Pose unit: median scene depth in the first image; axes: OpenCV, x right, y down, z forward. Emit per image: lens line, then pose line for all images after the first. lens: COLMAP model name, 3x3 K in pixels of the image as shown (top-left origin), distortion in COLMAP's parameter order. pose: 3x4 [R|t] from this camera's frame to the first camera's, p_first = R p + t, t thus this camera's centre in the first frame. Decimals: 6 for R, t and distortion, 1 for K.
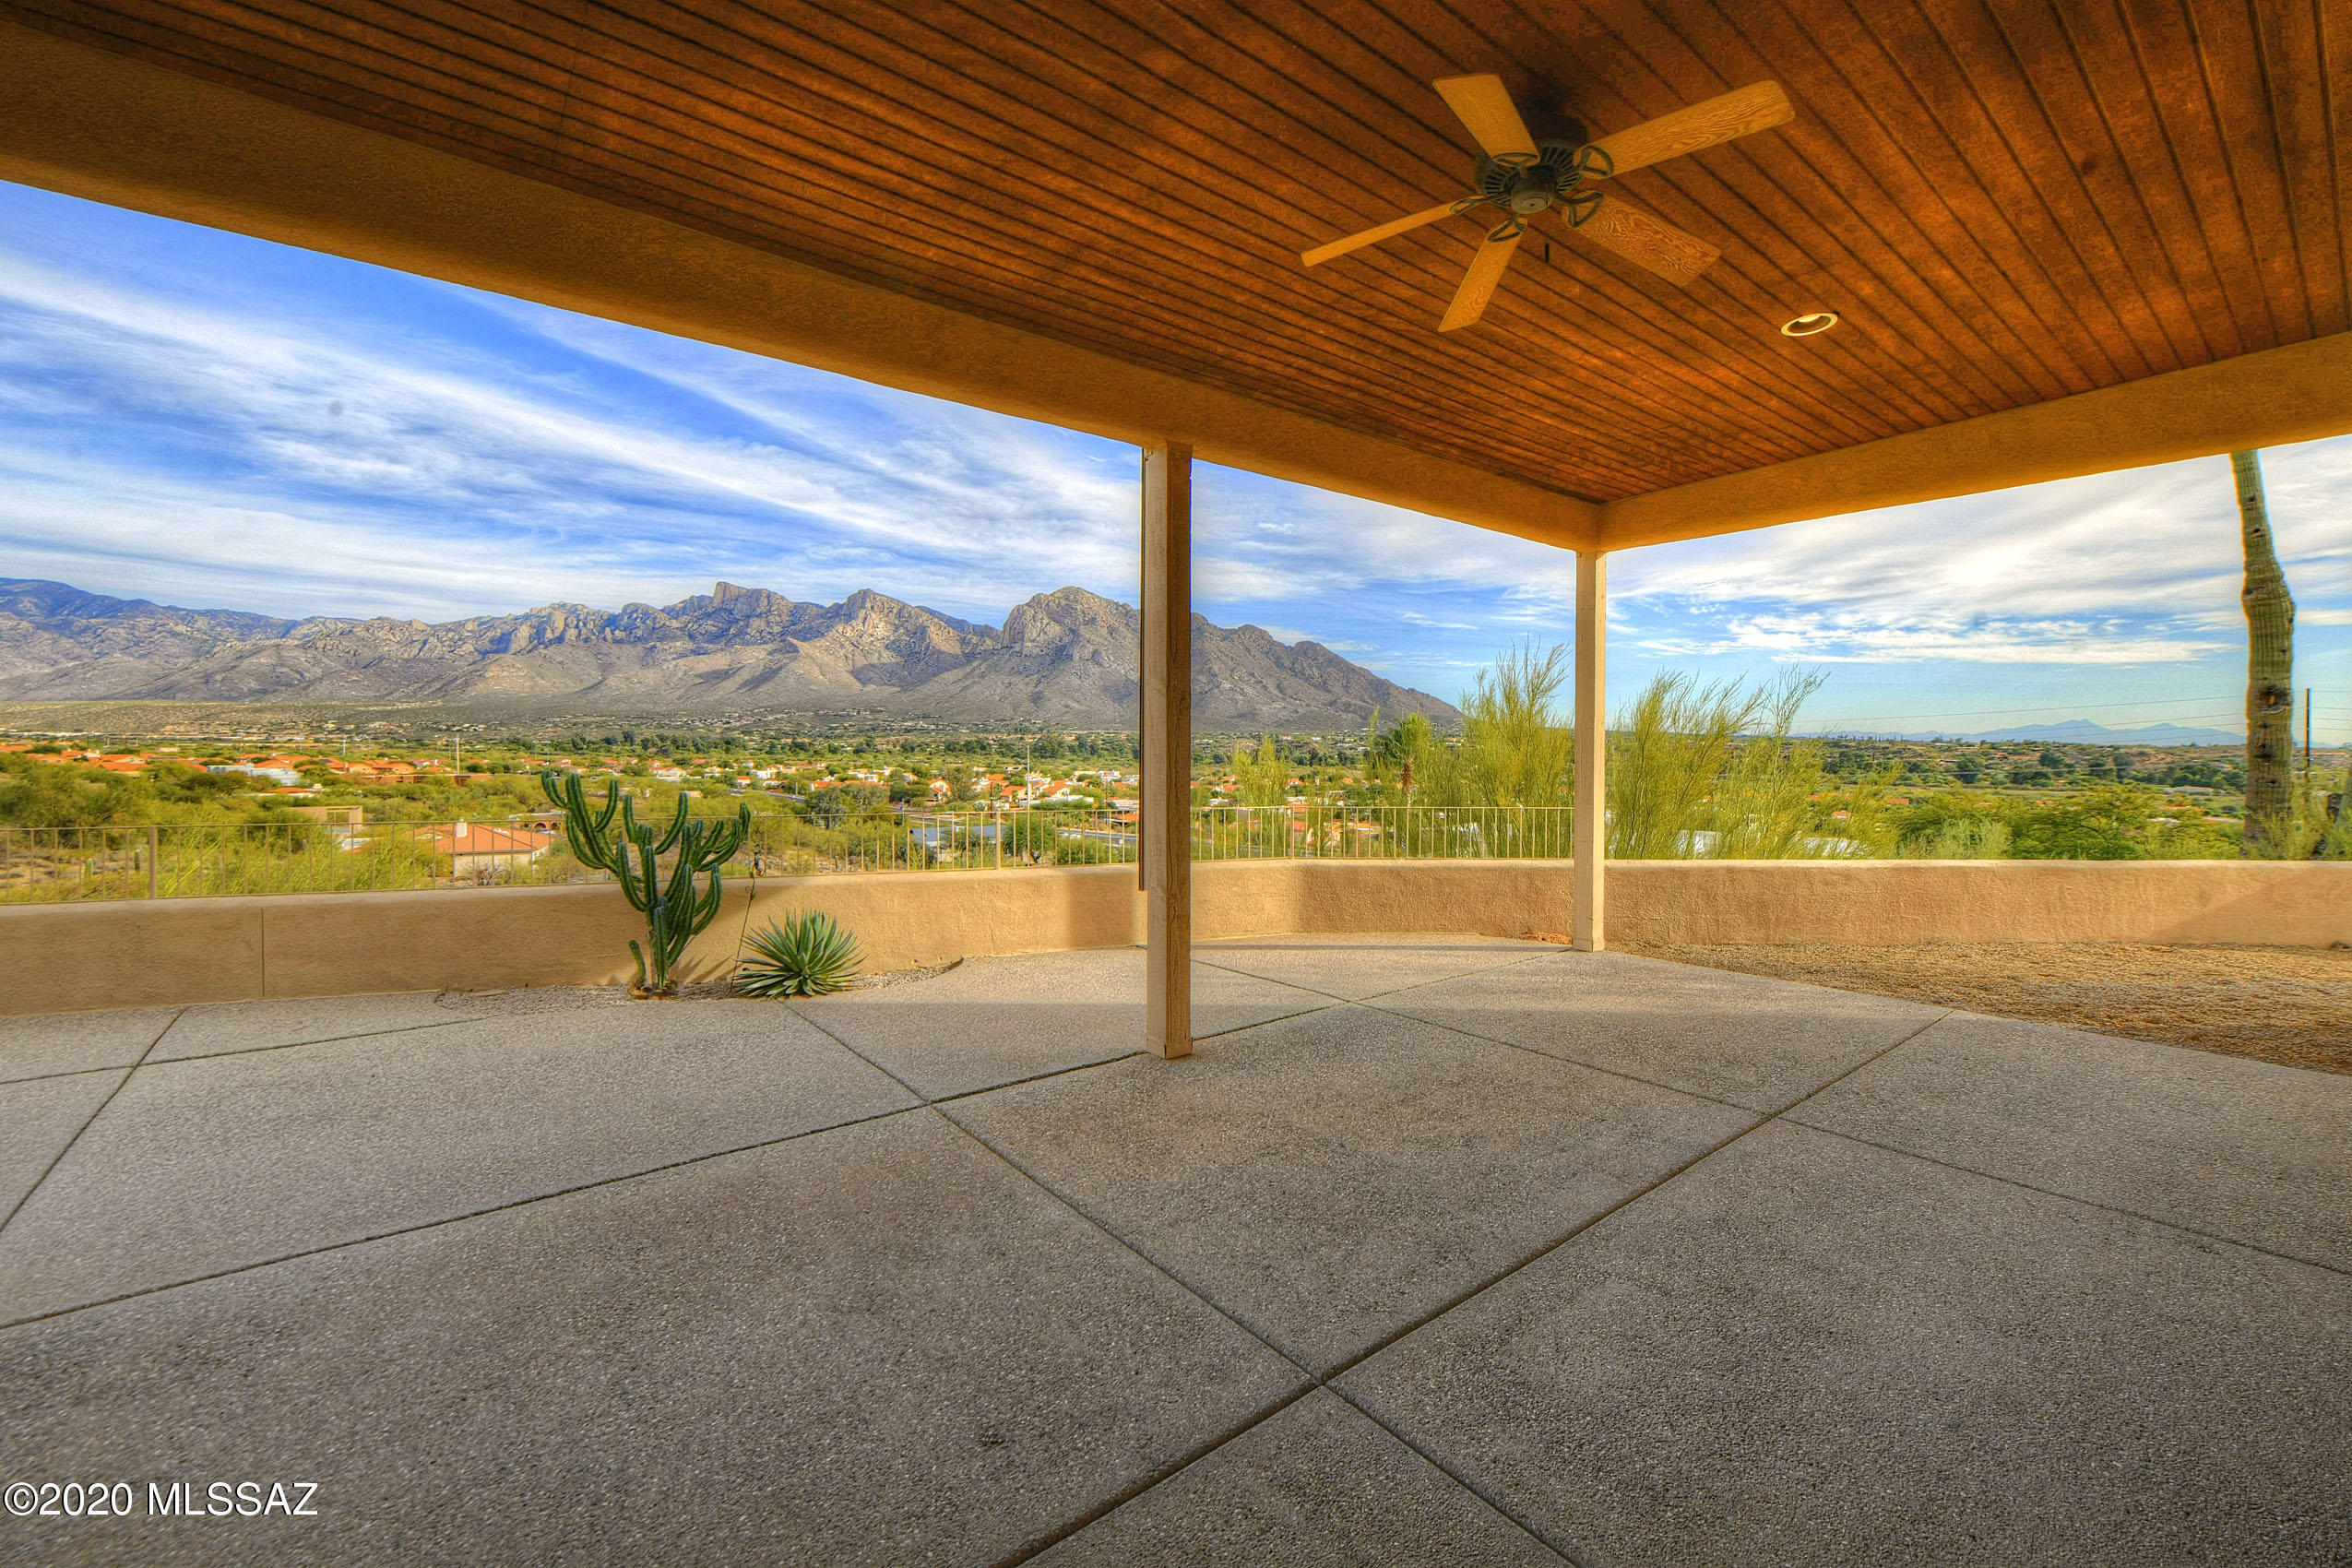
lens RADIAL K [[1016.9, 0, 1108.0], [0, 1016.9, 747.5], [0, 0, 1]] dist [-0.003409, 0.000797]
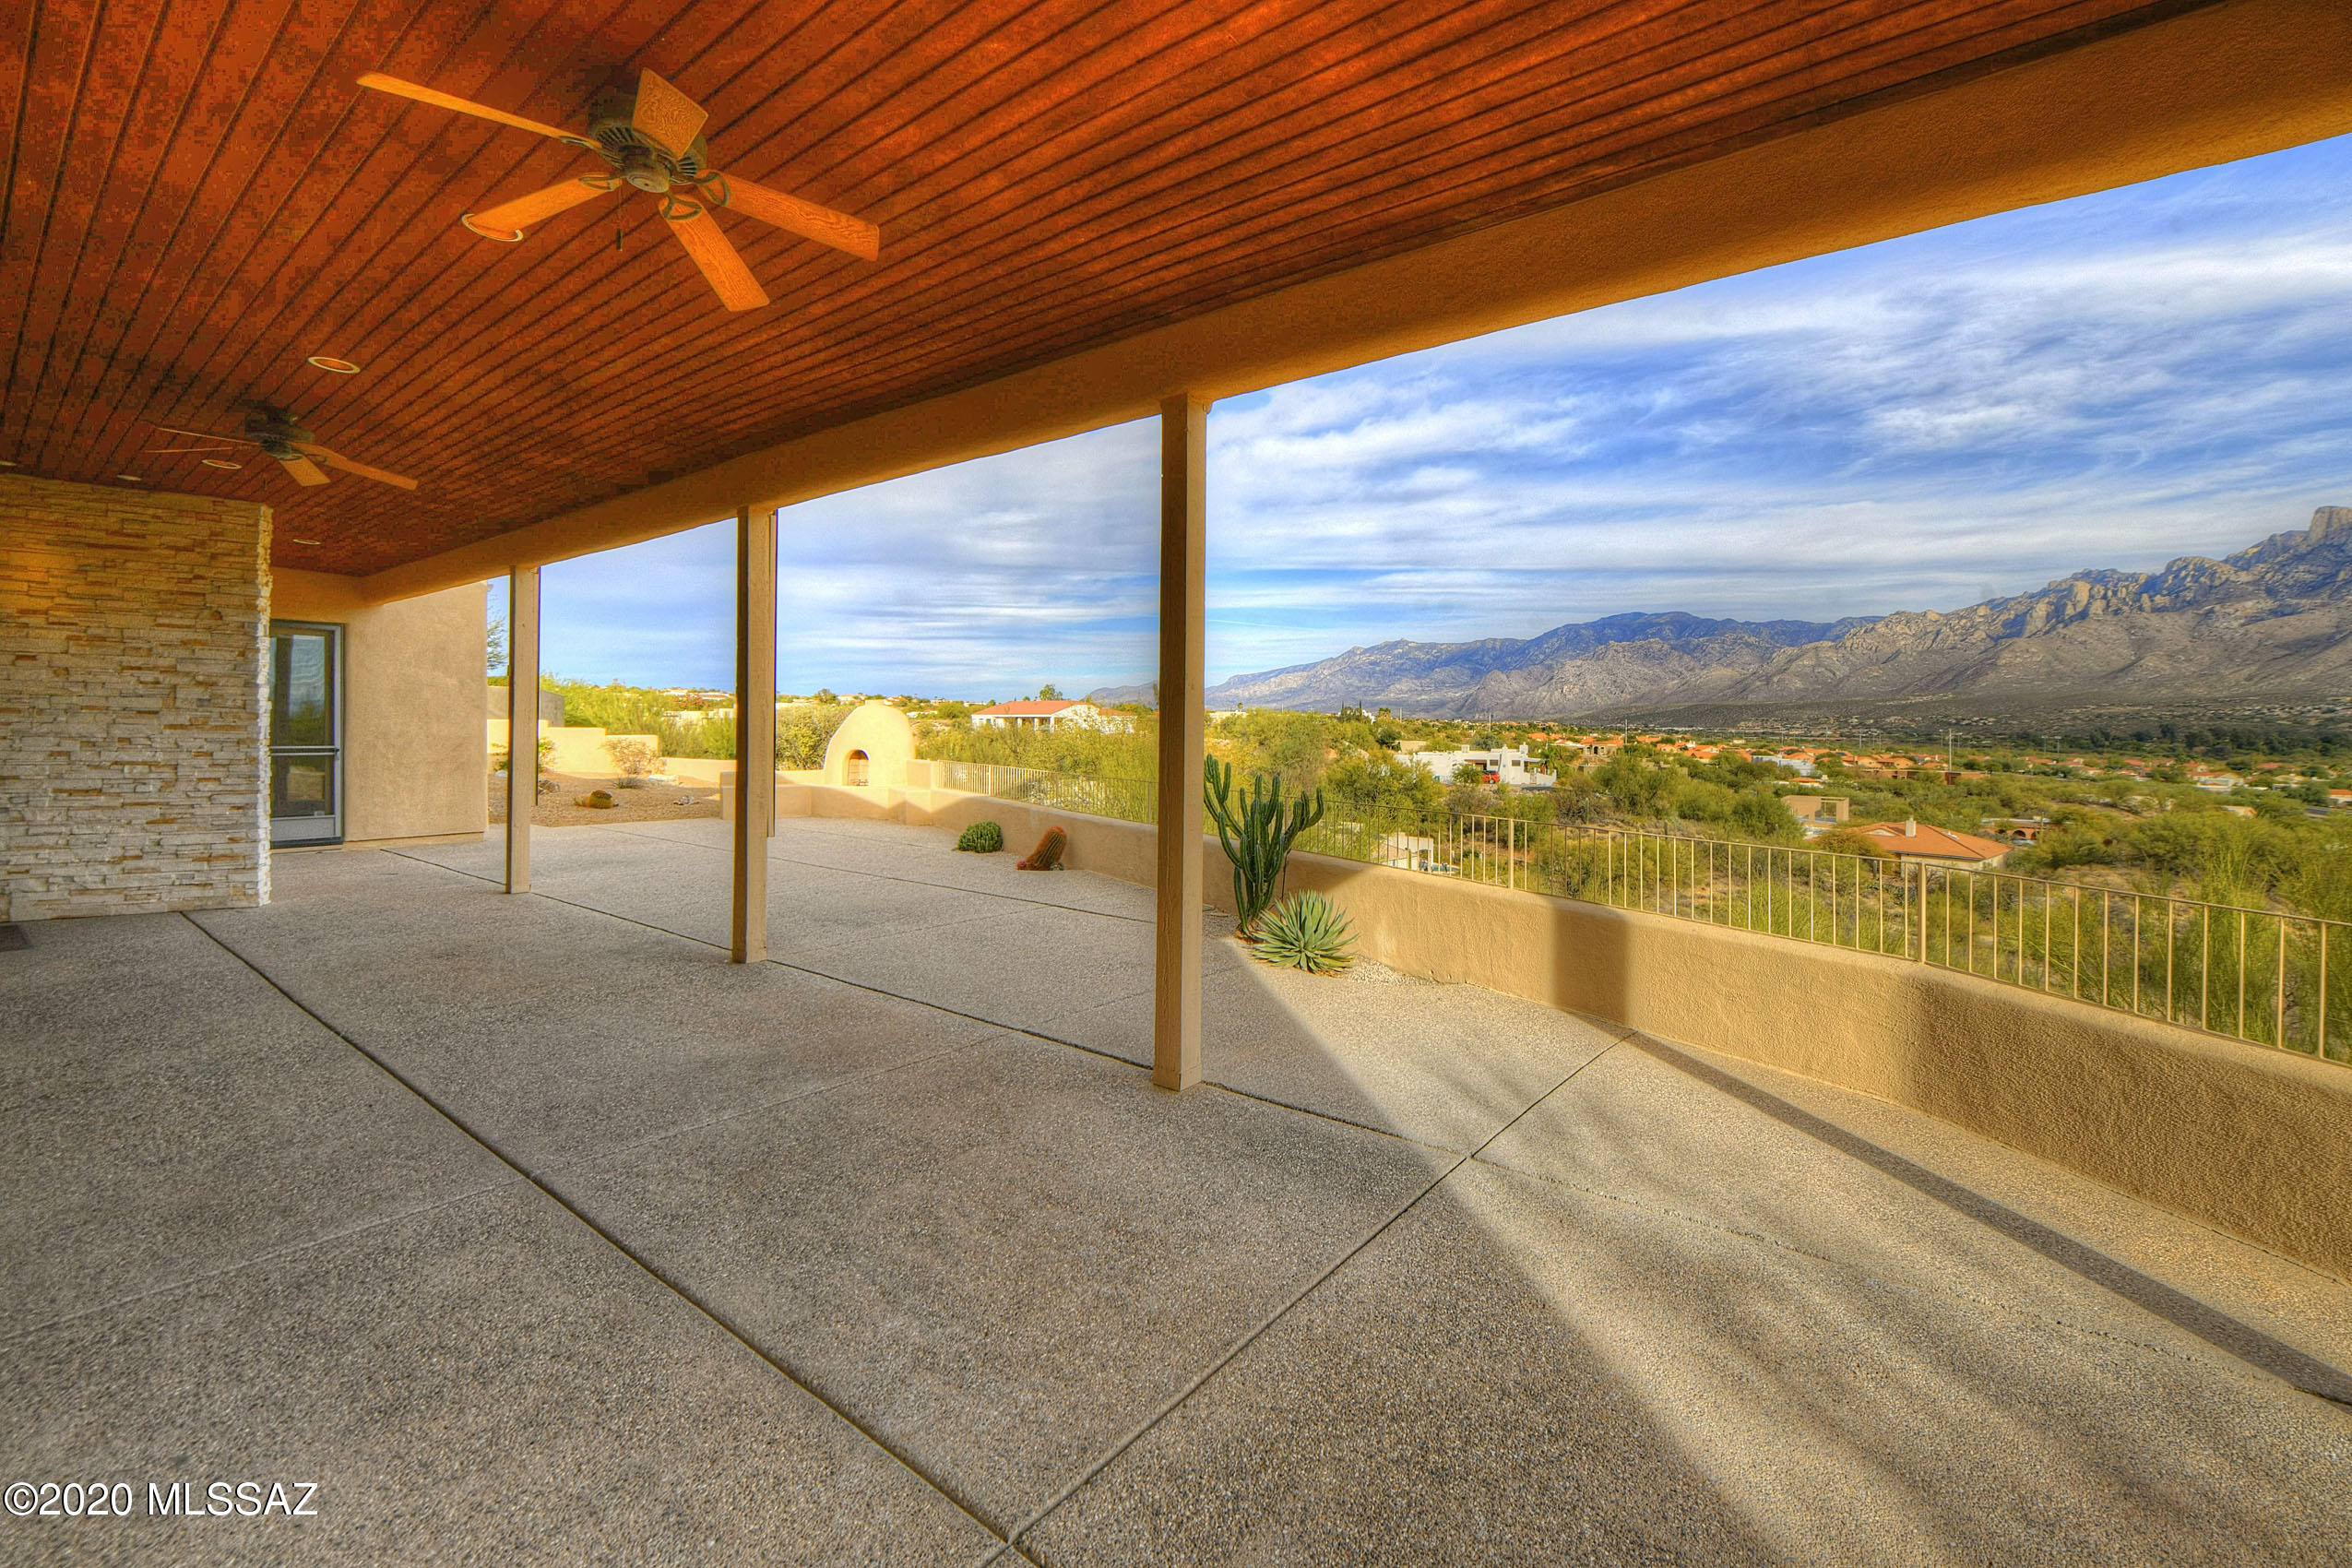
lens RADIAL K [[1016.9, 0, 1185.6], [0, 1016.9, 735.2], [0, 0, 1]] dist [-0.003409, 0.000797]
pose [[0.235329, 0.004368, -0.971906, 0.130939], [-0.011008, 0.999938, 0.001828, -0.000828], [0.971853, 0.010268, 0.235362, 0.112403]]
